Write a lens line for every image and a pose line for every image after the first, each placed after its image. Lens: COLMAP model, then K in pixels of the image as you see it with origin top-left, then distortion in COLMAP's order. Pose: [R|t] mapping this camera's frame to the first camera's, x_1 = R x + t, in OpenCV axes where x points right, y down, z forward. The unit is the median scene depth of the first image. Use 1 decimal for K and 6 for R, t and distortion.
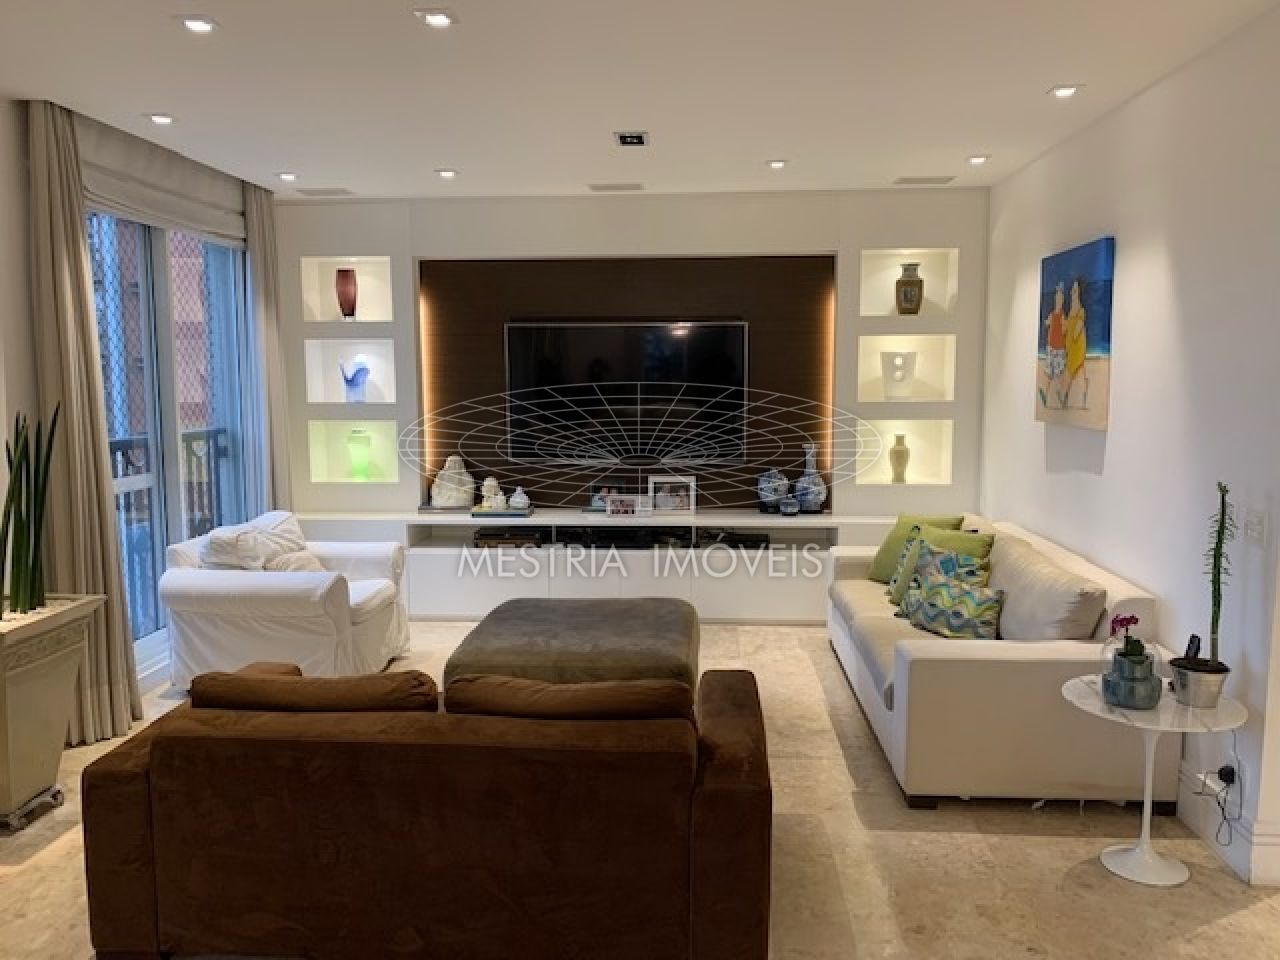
lens RADIAL K [[990.8, 0, 642.0], [0, 990.8, 478.5], [0, 0, 1]] dist [0.016020, -0.015323]
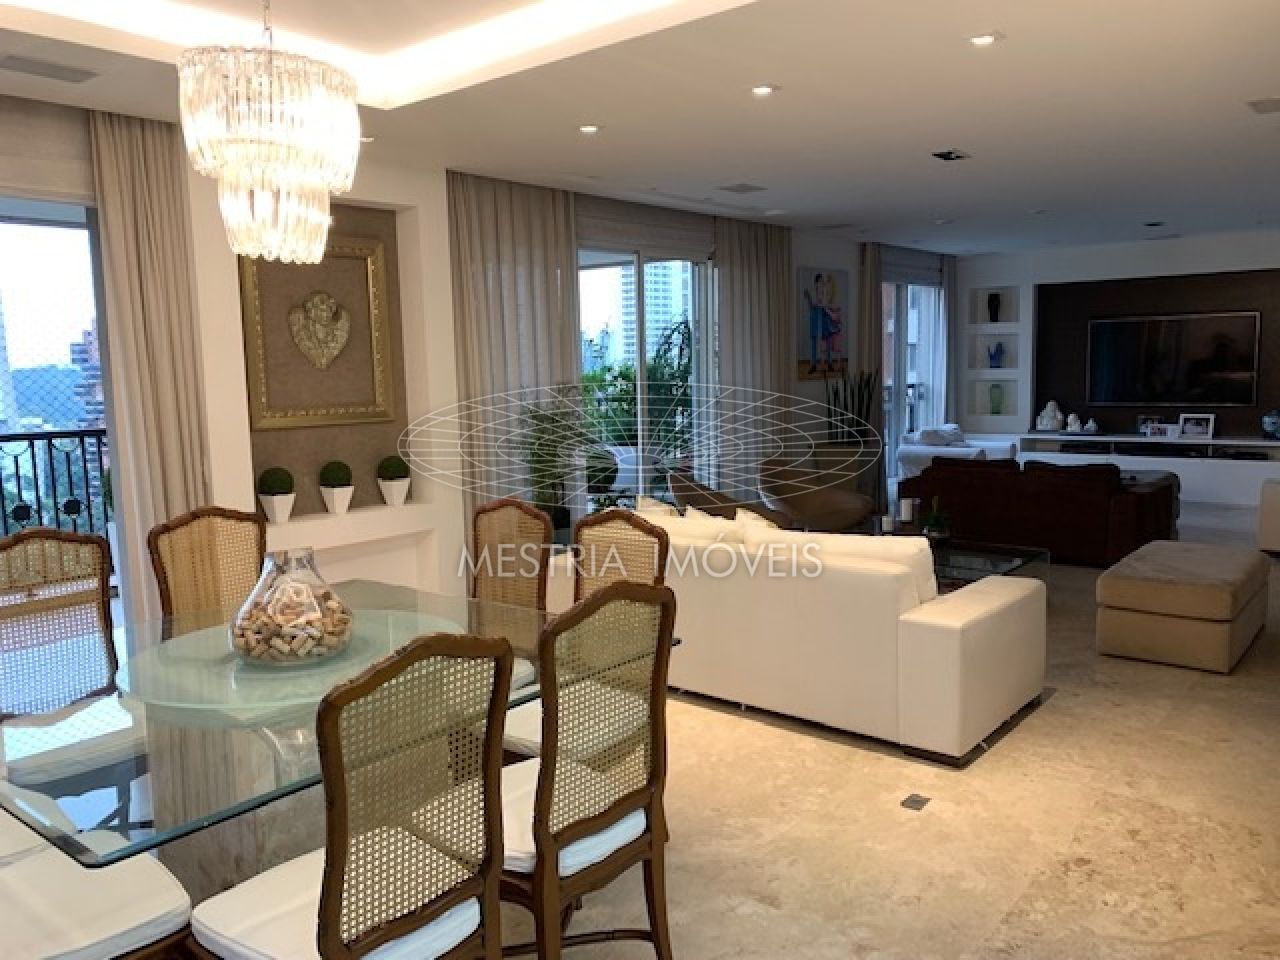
lens RADIAL K [[990.8, 0, 642.6], [0, 990.8, 484.3], [0, 0, 1]] dist [0.016020, -0.015323]
pose [[0.820262, 0.051276, -0.569684, 0.215188], [-0.039209, 0.998672, 0.033434, 0.092752], [0.570642, -0.005088, 0.821183, -0.806156]]
